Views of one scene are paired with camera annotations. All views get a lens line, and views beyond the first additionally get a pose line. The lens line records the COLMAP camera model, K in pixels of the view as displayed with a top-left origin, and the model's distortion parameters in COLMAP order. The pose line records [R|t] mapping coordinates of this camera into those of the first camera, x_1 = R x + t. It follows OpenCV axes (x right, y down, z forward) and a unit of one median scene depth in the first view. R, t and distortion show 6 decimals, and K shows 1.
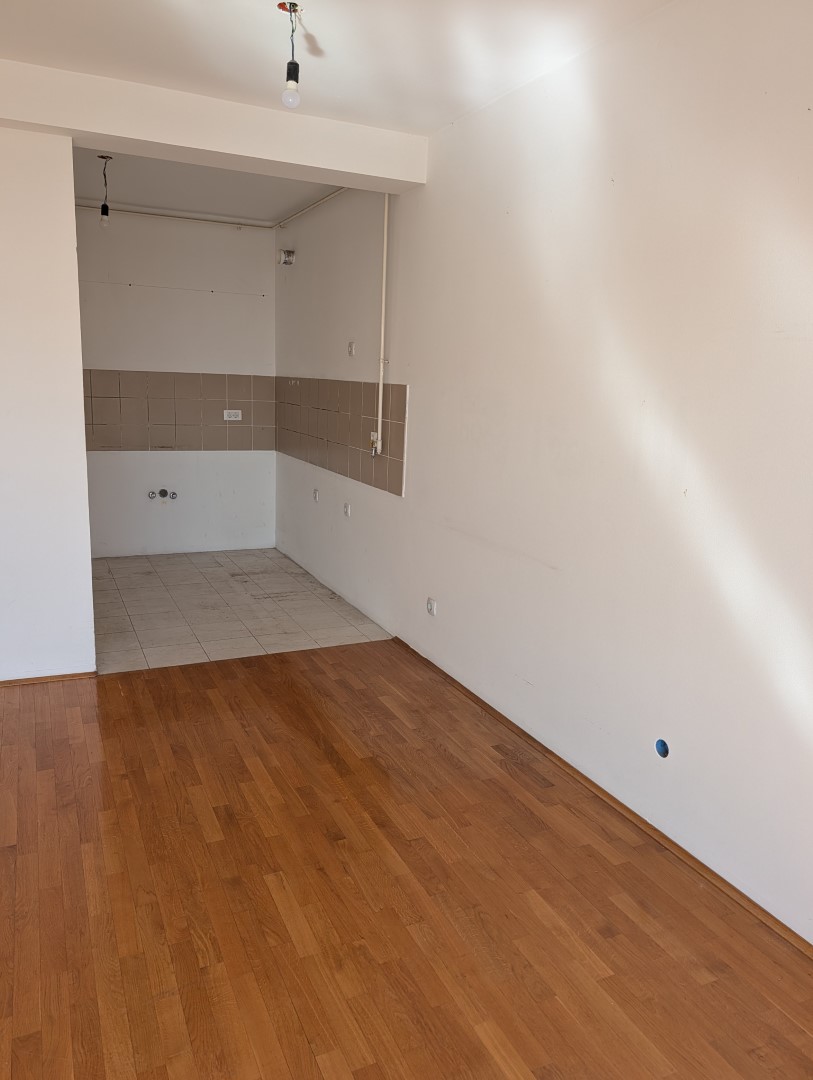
lens RADIAL K [[765.3, 0, 368.6], [0, 765.3, 554.3], [0, 0, 1]] dist [0.005358, 0.002001]
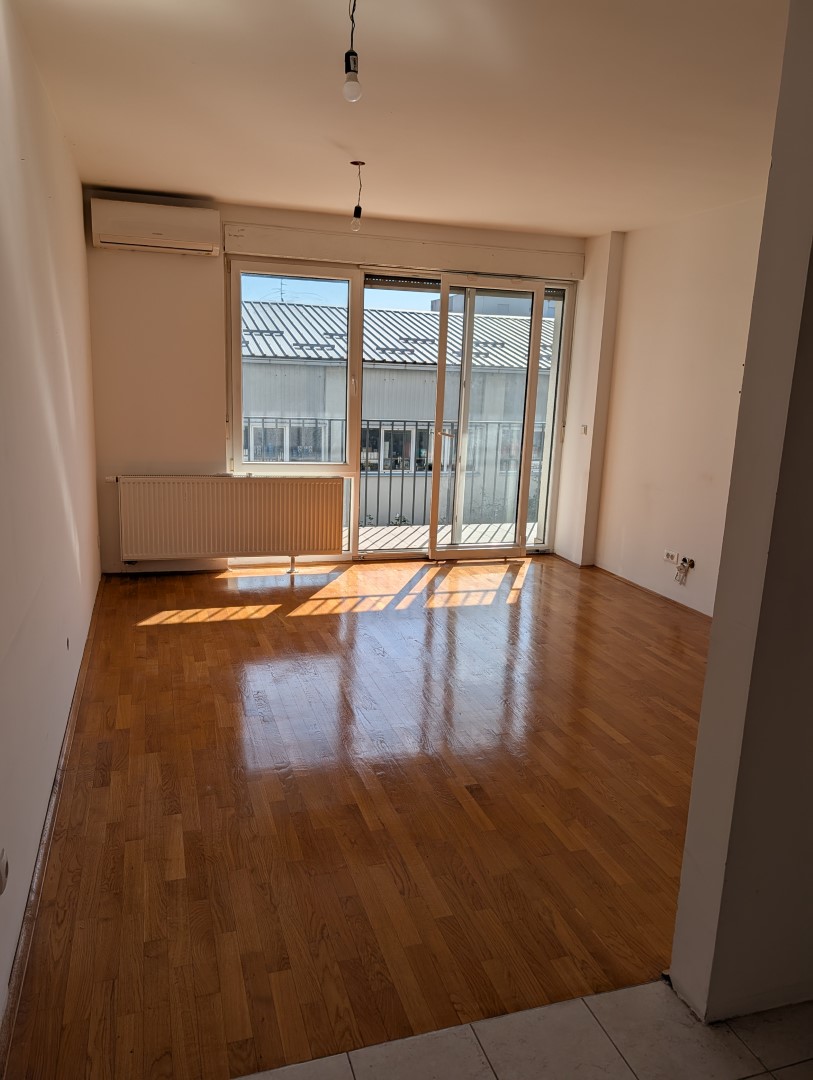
lens RADIAL K [[776.6, 0, 400.1], [0, 776.6, 544.1], [0, 0, 1]] dist [0.046181, -0.068396]
pose [[-0.993234, -0.085405, 0.078695, -0.170424], [-0.043136, 0.900455, 0.432805, -0.311197], [-0.107825, 0.426481, -0.898046, 1.256109]]
